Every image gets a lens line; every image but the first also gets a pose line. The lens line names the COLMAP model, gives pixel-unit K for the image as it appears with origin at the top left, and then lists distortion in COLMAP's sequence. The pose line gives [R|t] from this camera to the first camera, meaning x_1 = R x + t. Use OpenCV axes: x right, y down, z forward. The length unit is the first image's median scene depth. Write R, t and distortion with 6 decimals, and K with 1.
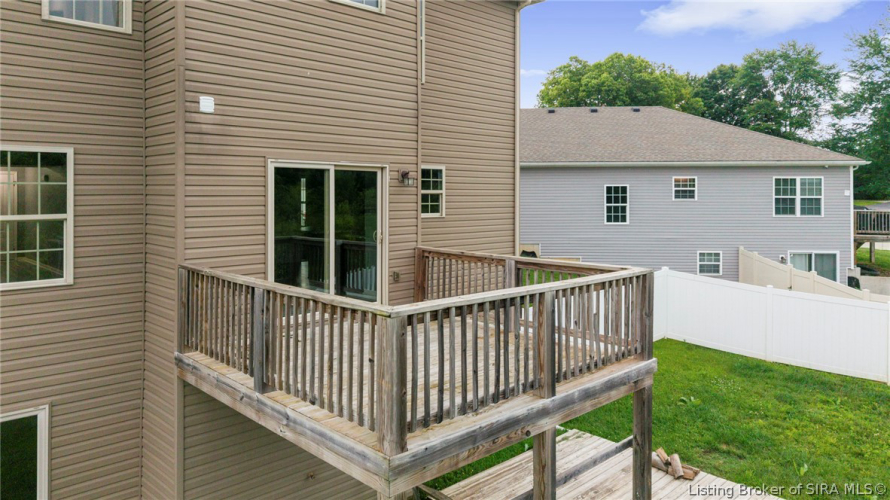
lens RADIAL K [[614.5, 0, 443.7], [0, 614.5, 198.5], [0, 0, 1]] dist [0.024470, -0.000418]
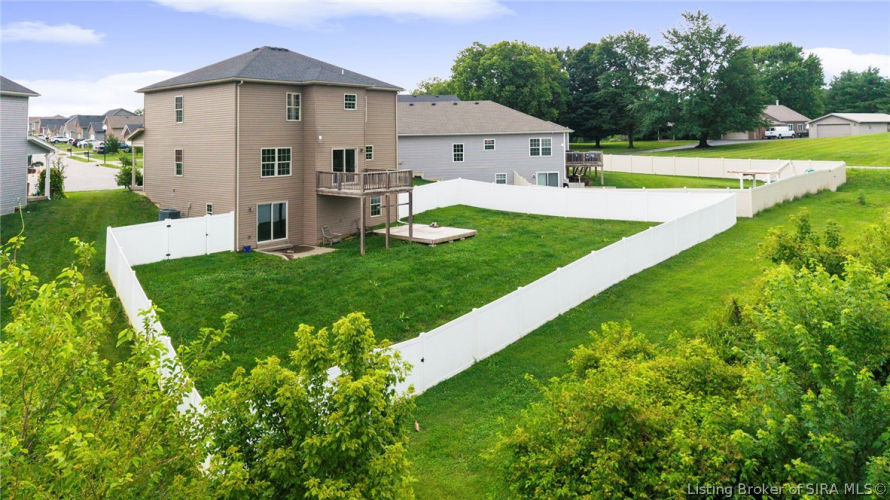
lens RADIAL K [[616.0, 0, 488.9], [0, 616.0, 116.6], [0, 0, 1]] dist [-0.000110, 0.000366]
pose [[0.986352, -0.009853, 0.164357, 0.035590], [0.016223, 0.999167, -0.037458, -0.033073], [-0.163851, 0.039613, 0.985689, -1.126182]]
